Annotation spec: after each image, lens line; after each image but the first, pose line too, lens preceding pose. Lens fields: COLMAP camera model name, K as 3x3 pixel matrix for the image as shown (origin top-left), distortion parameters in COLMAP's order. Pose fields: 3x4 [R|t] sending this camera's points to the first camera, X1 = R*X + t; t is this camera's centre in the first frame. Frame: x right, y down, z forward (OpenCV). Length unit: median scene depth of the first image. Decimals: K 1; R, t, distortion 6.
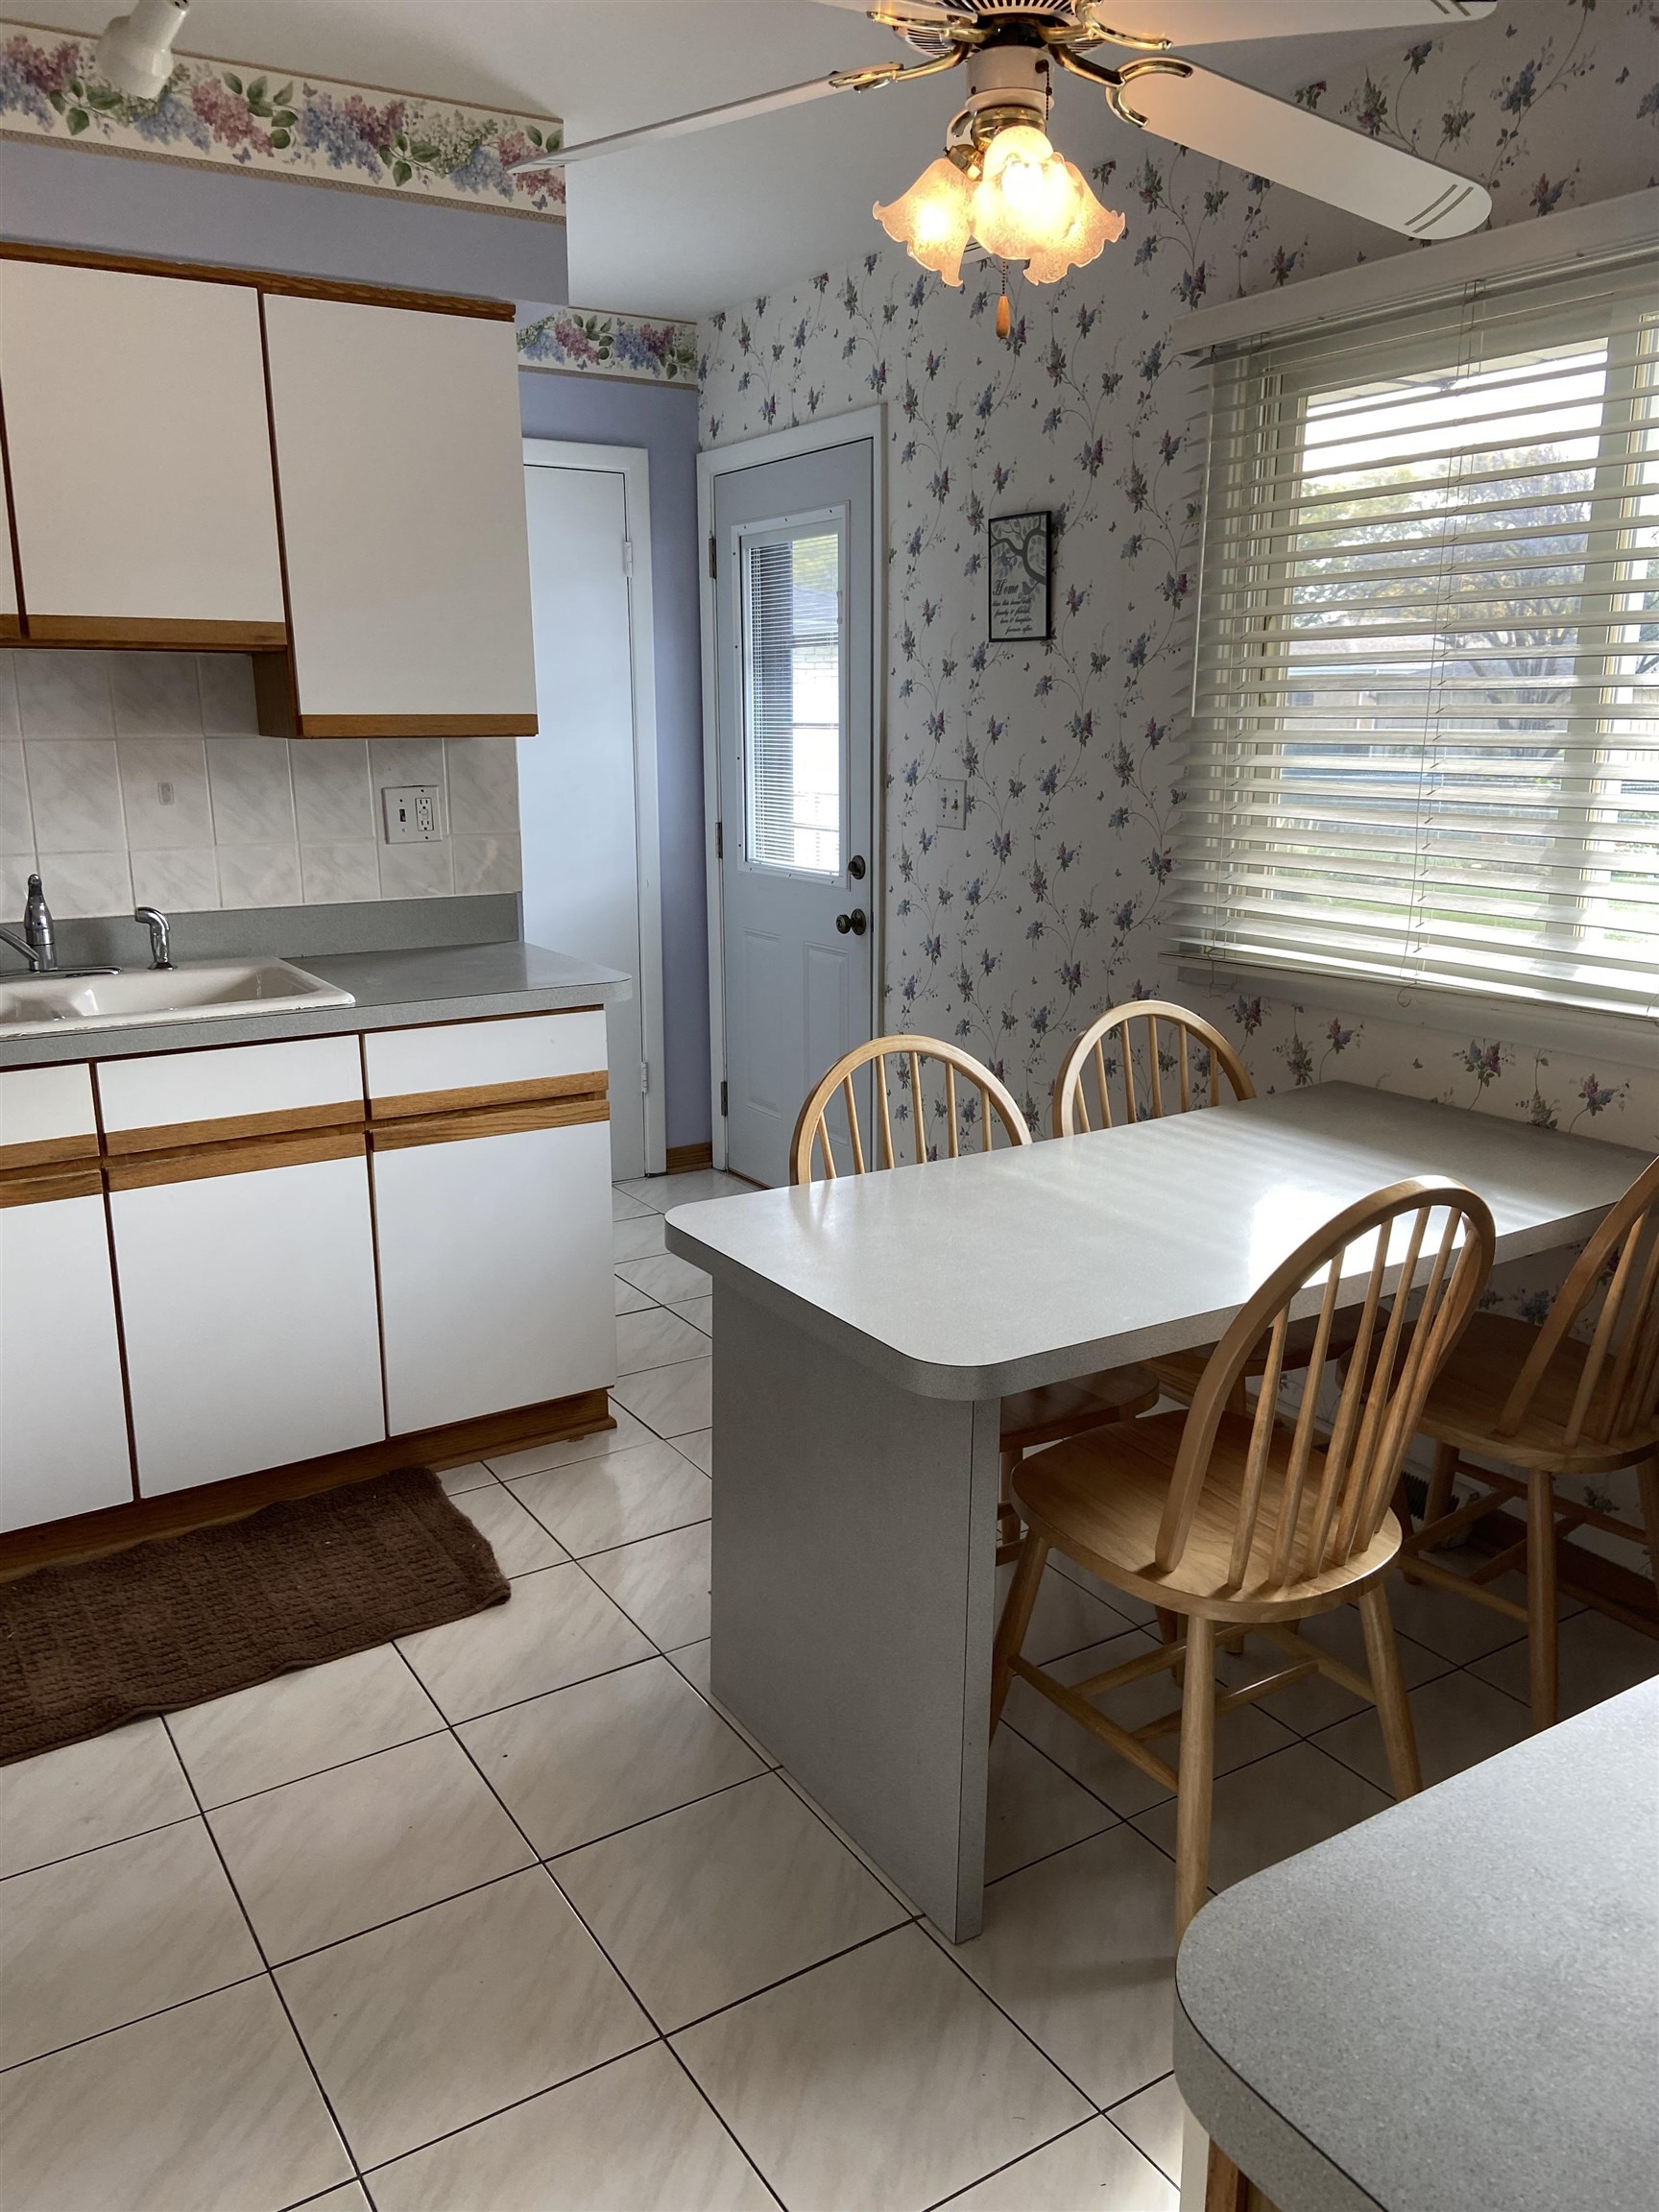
lens RADIAL K [[1726.3, 0, 854.4], [0, 1726.3, 1099.0], [0, 0, 1]] dist [0.141448, -0.206086]
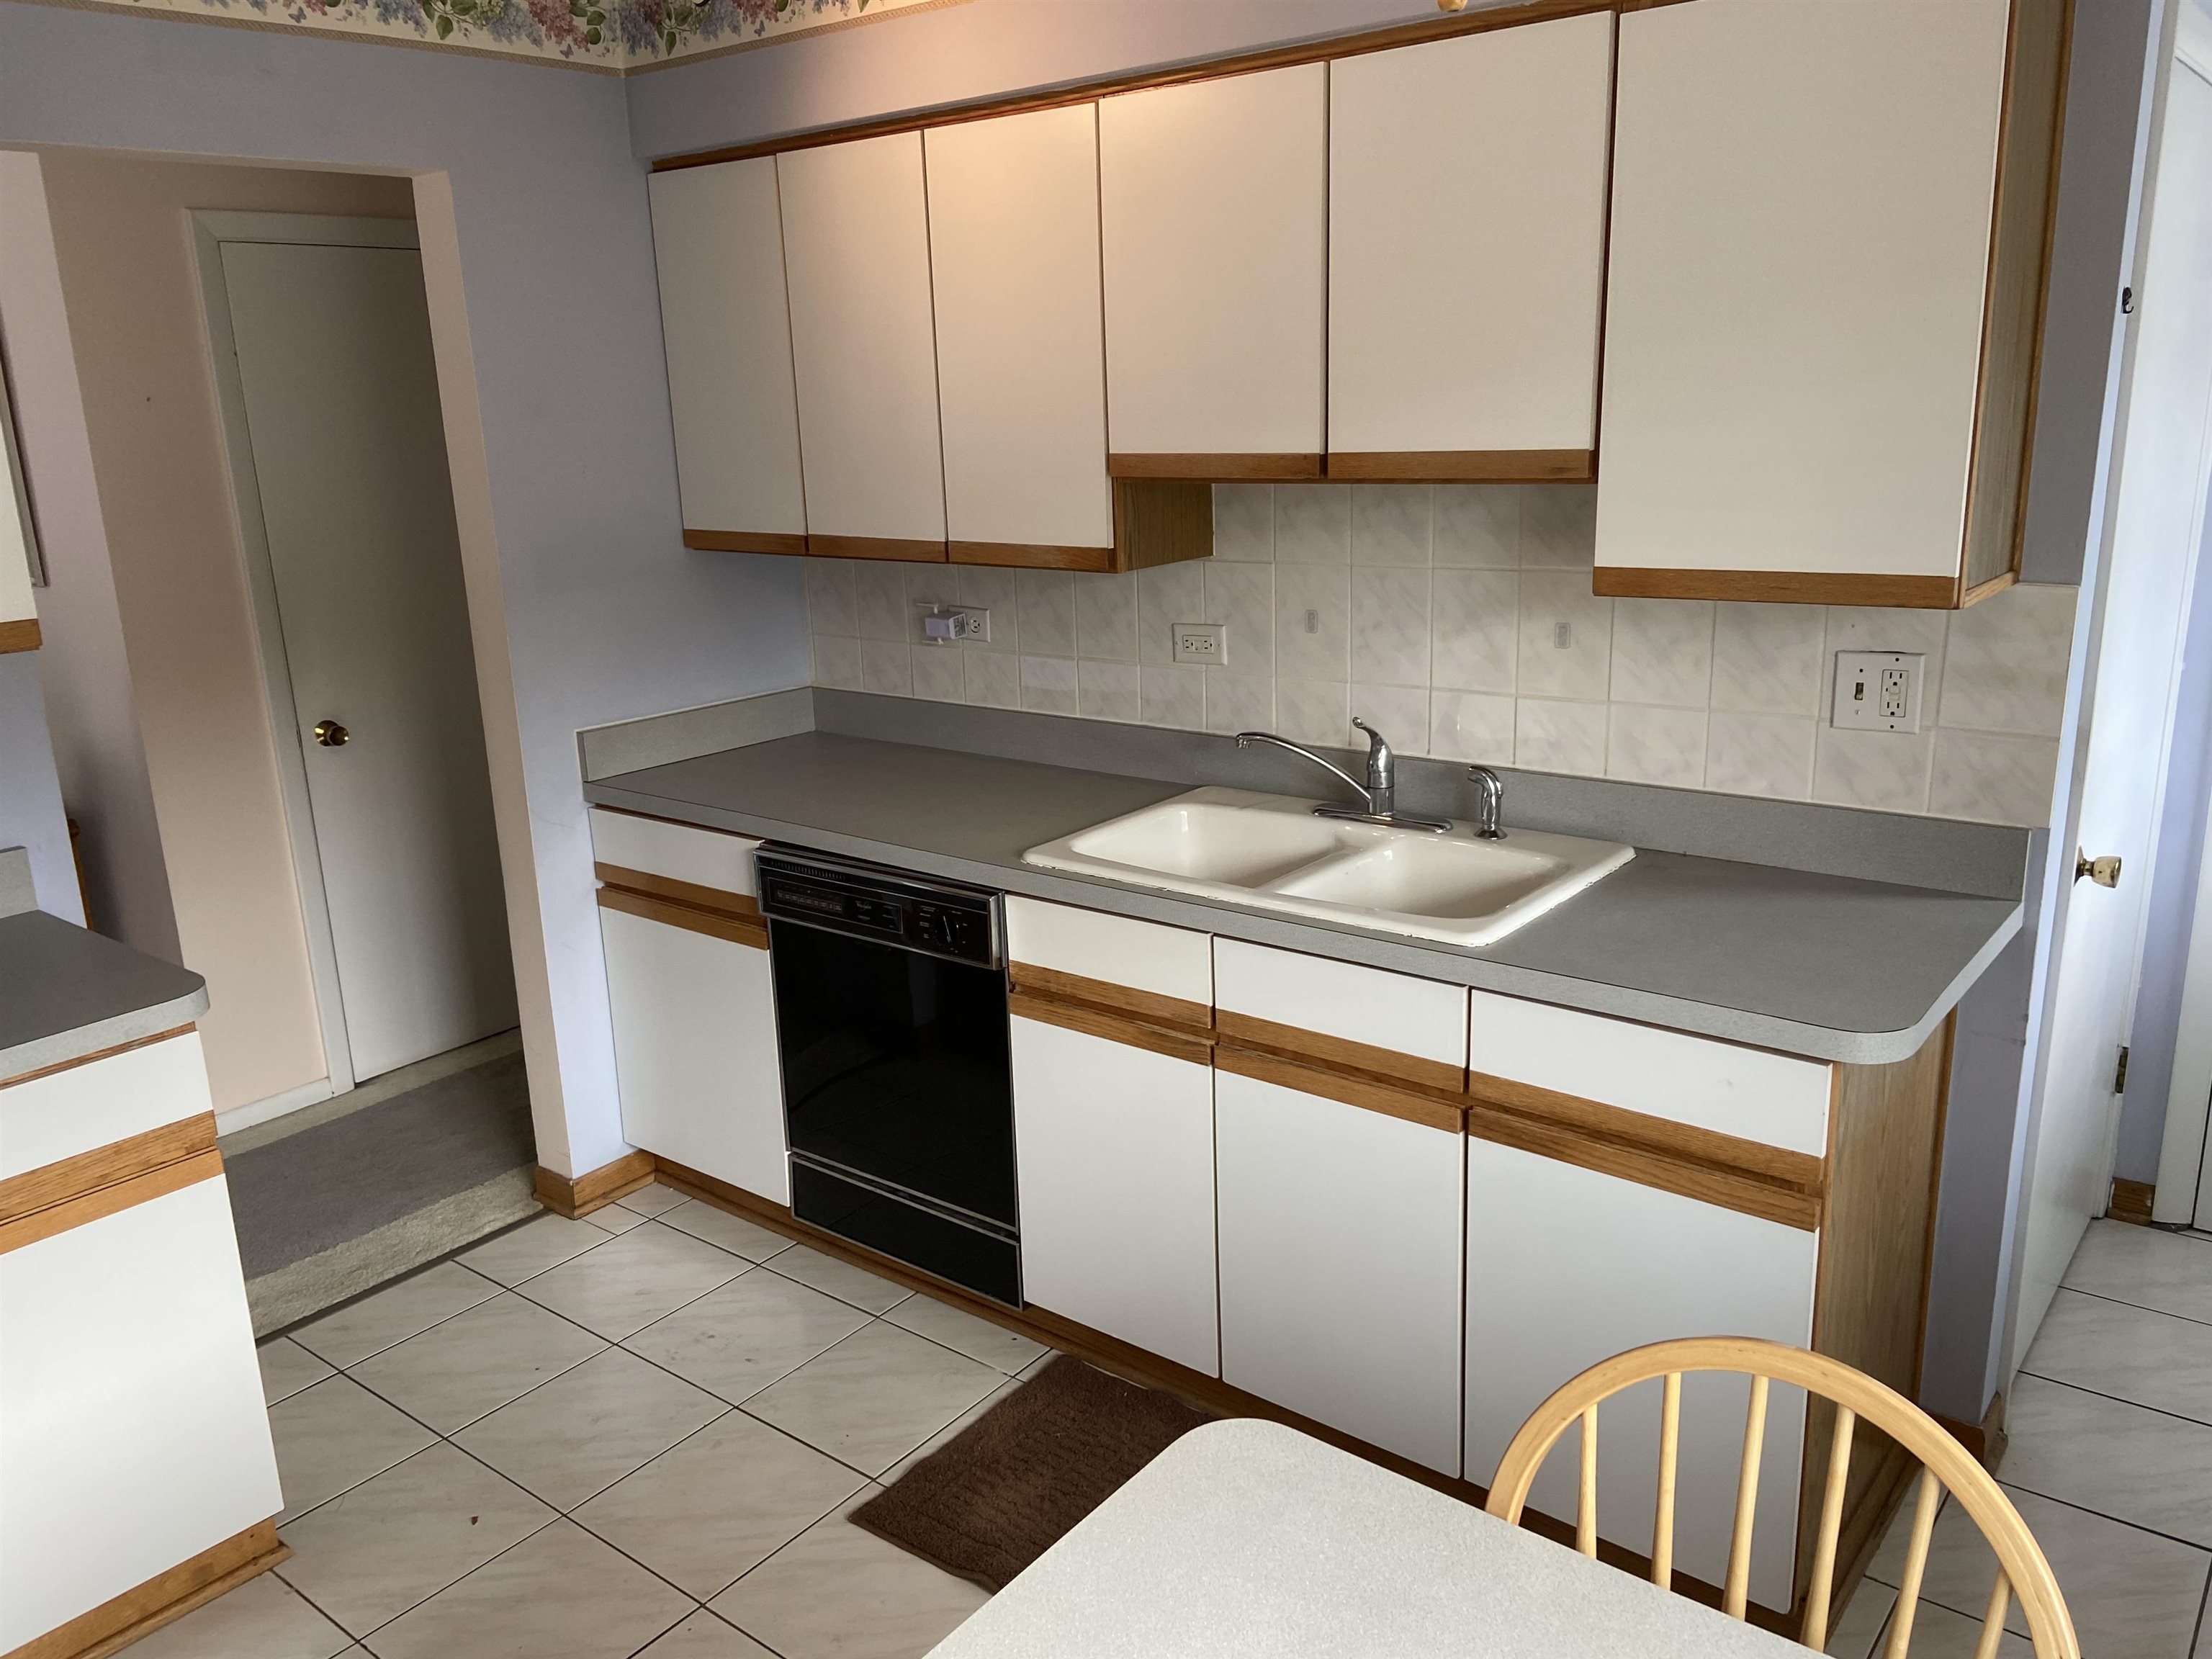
lens RADIAL K [[1663.6, 0, 1106.0], [0, 1663.6, 829.5], [0, 0, 1]] dist [0.115957, -0.115367]
pose [[0.303649, 0.231385, -0.924261, 0.325972], [-0.177592, 0.966808, 0.183692, -0.204129], [0.936087, 0.108364, 0.334662, 0.567036]]
